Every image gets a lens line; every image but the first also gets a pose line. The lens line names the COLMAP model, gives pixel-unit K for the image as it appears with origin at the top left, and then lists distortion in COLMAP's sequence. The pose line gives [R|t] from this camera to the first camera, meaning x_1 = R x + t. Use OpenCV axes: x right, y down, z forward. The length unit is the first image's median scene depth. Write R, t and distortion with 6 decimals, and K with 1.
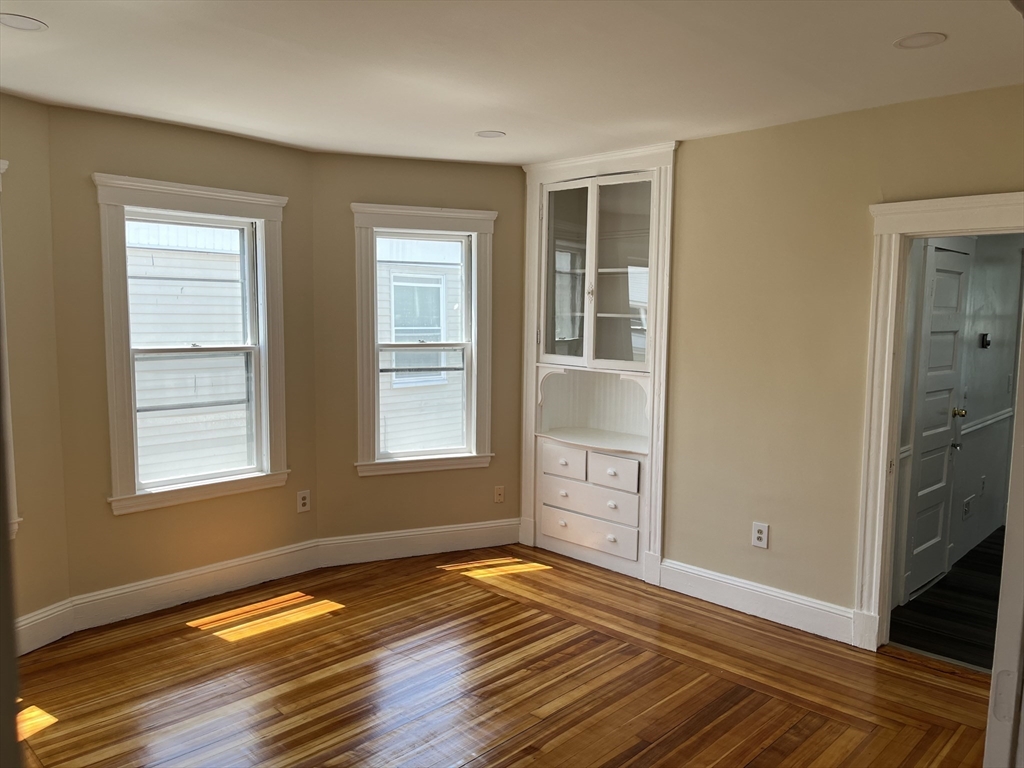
lens RADIAL K [[791.7, 0, 514.2], [0, 791.7, 390.4], [0, 0, 1]] dist [0.081865, -0.117732]
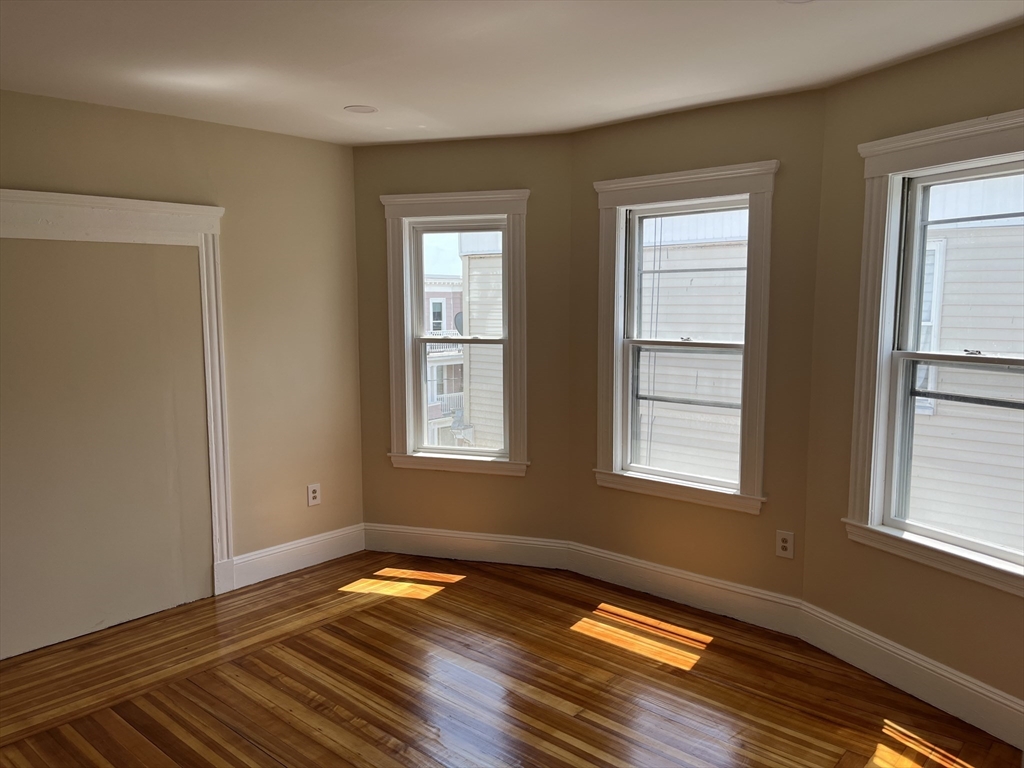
lens RADIAL K [[791.7, 0, 514.2], [0, 791.7, 390.4], [0, 0, 1]] dist [0.081865, -0.117732]
pose [[0.030249, 0.107278, -0.993769, 0.553350], [-0.096877, 0.989858, 0.103907, -0.075367], [0.994837, 0.093131, 0.040335, 0.767799]]
